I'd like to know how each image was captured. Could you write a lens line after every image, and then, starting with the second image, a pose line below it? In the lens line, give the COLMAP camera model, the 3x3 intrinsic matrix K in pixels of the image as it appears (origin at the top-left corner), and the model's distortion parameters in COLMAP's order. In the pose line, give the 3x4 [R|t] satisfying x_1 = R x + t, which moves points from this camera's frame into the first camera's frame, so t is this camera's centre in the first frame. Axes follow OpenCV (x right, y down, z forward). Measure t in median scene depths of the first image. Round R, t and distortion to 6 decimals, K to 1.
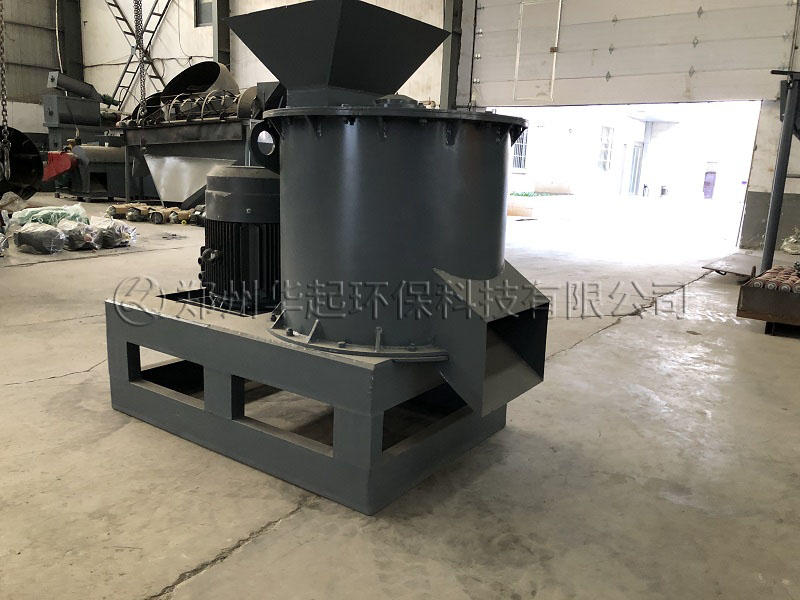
lens RADIAL K [[658.9, 0, 400.0], [0, 658.9, 300.0], [0, 0, 1]] dist [0.011665, 0.006468]
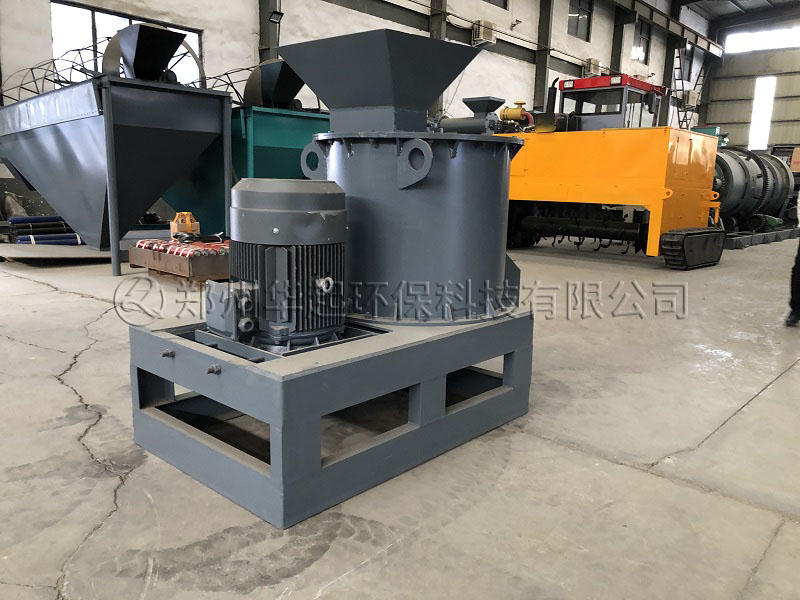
lens RADIAL K [[658.9, 0, 400.0], [0, 658.9, 300.0], [0, 0, 1]] dist [0.011665, 0.006468]
pose [[0.110194, -0.222159, 0.968764, -1.474050], [0.183193, 0.962540, 0.199894, -0.265639], [-0.976881, 0.155444, 0.146764, 1.040590]]
